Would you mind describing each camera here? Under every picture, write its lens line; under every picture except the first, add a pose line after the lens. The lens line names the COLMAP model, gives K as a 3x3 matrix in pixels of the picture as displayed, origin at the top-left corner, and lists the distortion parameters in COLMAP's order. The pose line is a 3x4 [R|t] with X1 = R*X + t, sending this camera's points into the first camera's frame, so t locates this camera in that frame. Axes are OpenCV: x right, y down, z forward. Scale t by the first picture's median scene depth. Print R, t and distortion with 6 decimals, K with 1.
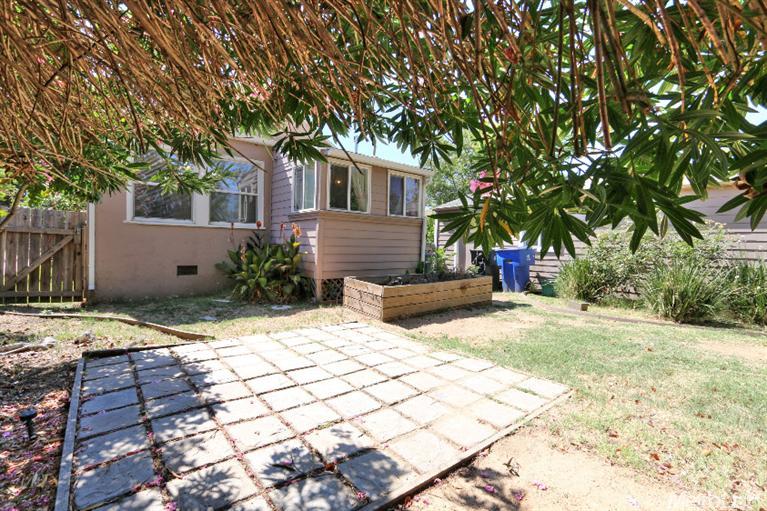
lens RADIAL K [[350.6, 0, 385.7], [0, 350.6, 255.9], [0, 0, 1]] dist [-0.020402, 0.002396]
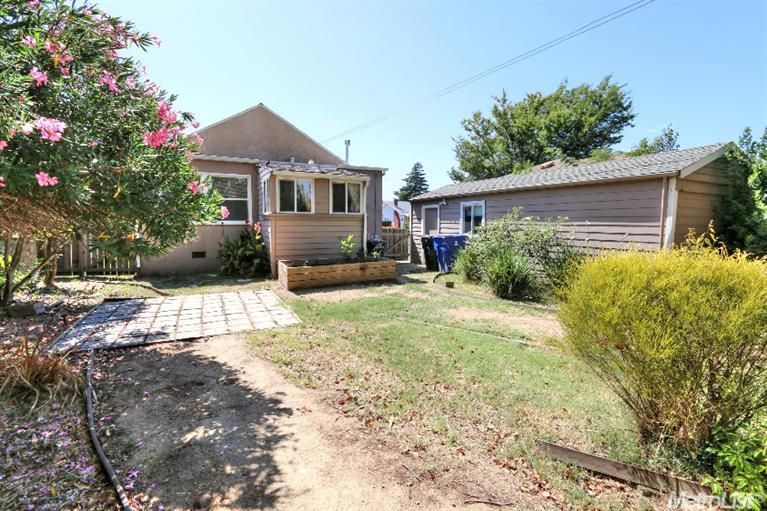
lens RADIAL K [[350.6, 0, 384.1], [0, 350.6, 257.7], [0, 0, 1]] dist [-0.020402, 0.002396]
pose [[0.977340, 0.003803, -0.211643, 0.568828], [0.010768, 0.997651, 0.067651, -0.042137], [0.211403, -0.068397, 0.975003, -0.308474]]
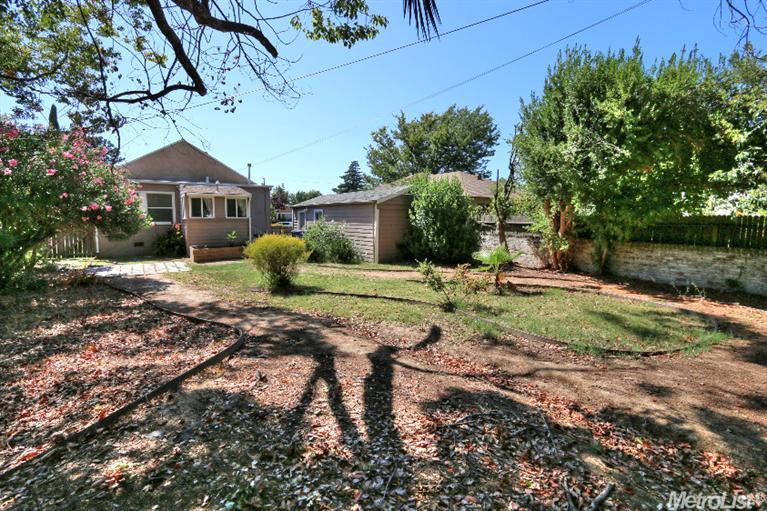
lens RADIAL K [[350.6, 0, 386.0], [0, 350.6, 254.2], [0, 0, 1]] dist [-0.020402, 0.002396]
pose [[0.997438, -0.011743, -0.070562, 1.335102], [0.017177, 0.996891, 0.076904, -0.045406], [0.069439, -0.077919, 0.994539, -1.279126]]
